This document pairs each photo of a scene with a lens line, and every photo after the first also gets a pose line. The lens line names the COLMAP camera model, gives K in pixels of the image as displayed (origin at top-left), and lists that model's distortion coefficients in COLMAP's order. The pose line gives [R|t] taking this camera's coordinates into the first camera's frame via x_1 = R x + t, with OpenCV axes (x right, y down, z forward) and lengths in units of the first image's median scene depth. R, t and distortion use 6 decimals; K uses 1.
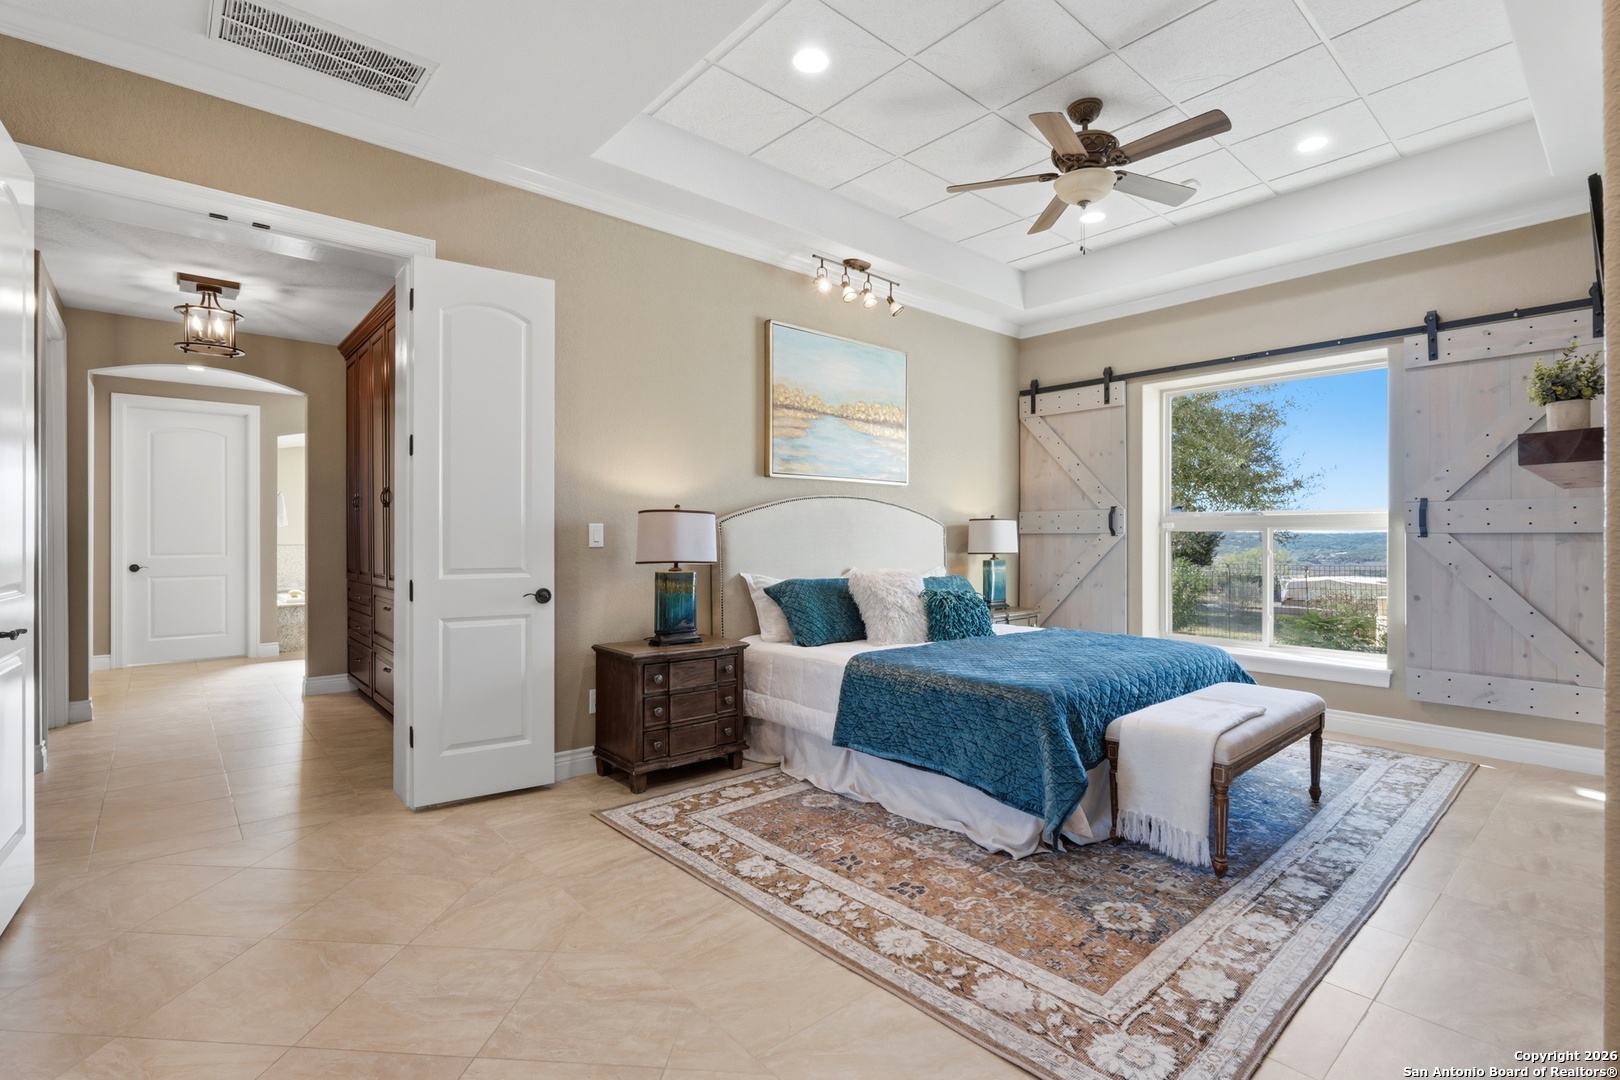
lens RADIAL K [[755.8, 0, 810.4], [0, 755.8, 534.9], [0, 0, 1]] dist [-0.008966, 0.001273]
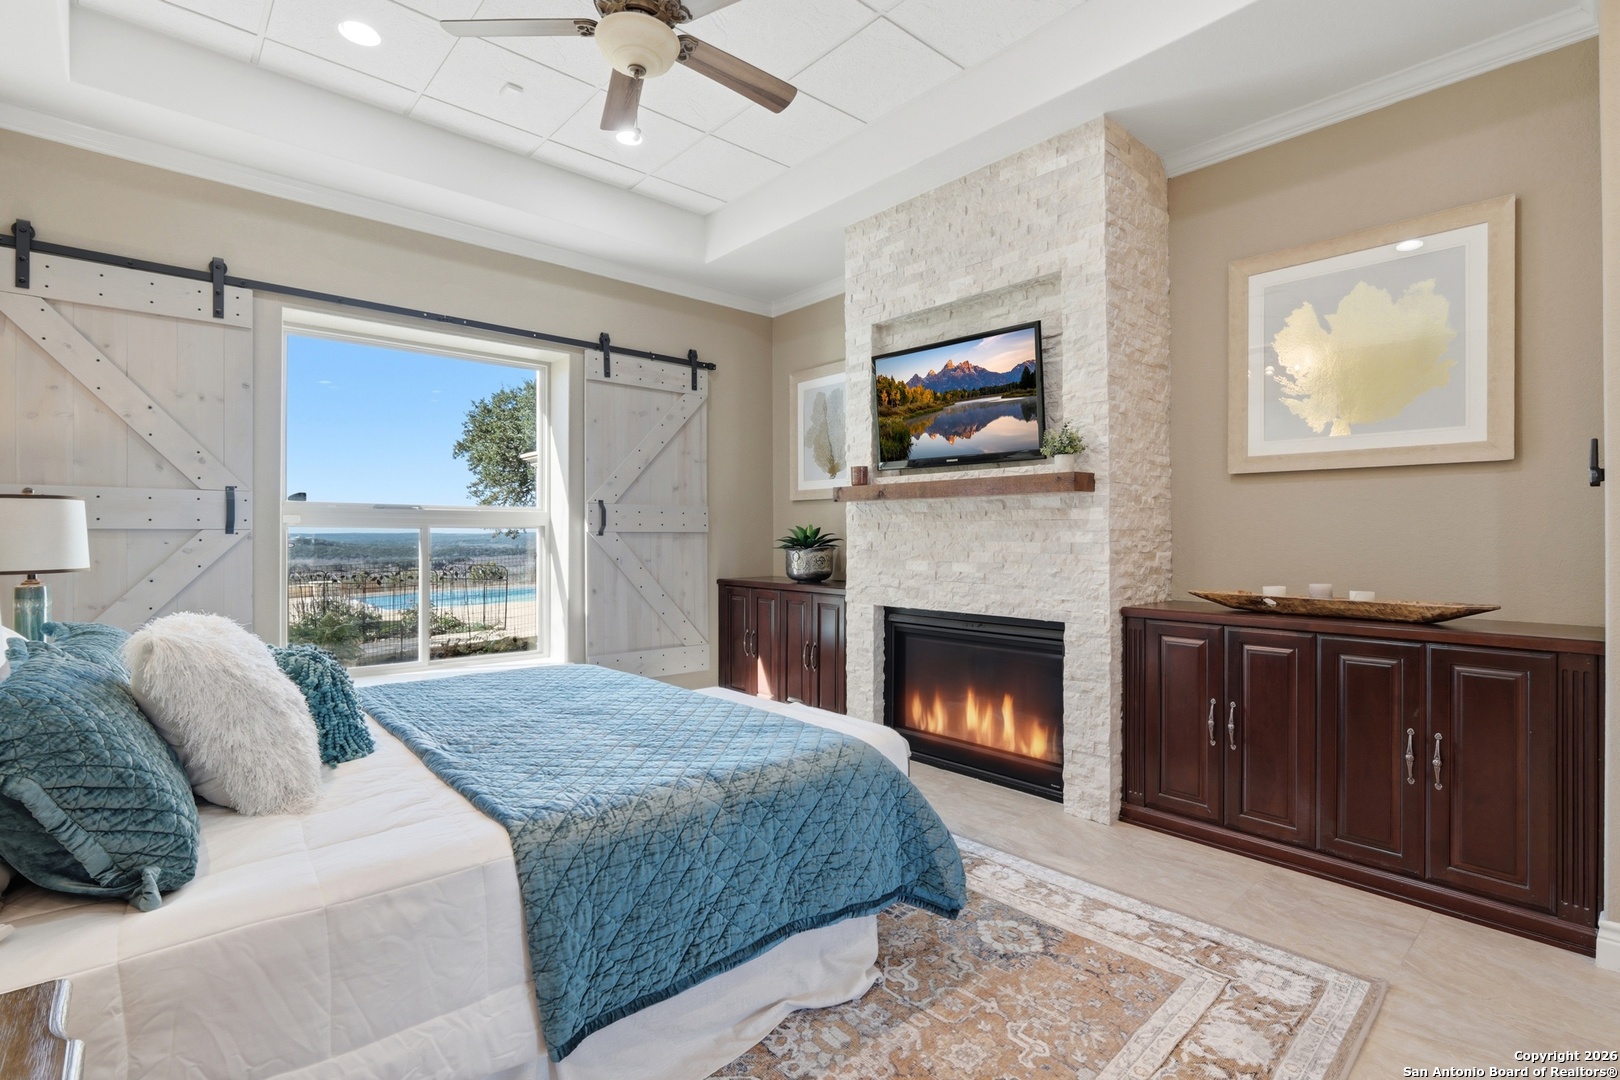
lens RADIAL K [[755.8, 0, 810.4], [0, 755.8, 534.9], [0, 0, 1]] dist [-0.008966, 0.001273]
pose [[-0.011768, 0.000675, 0.999931, -0.489590], [-0.002513, 0.999997, -0.000705, 0.003049], [-0.999928, -0.002521, -0.011766, 1.167812]]
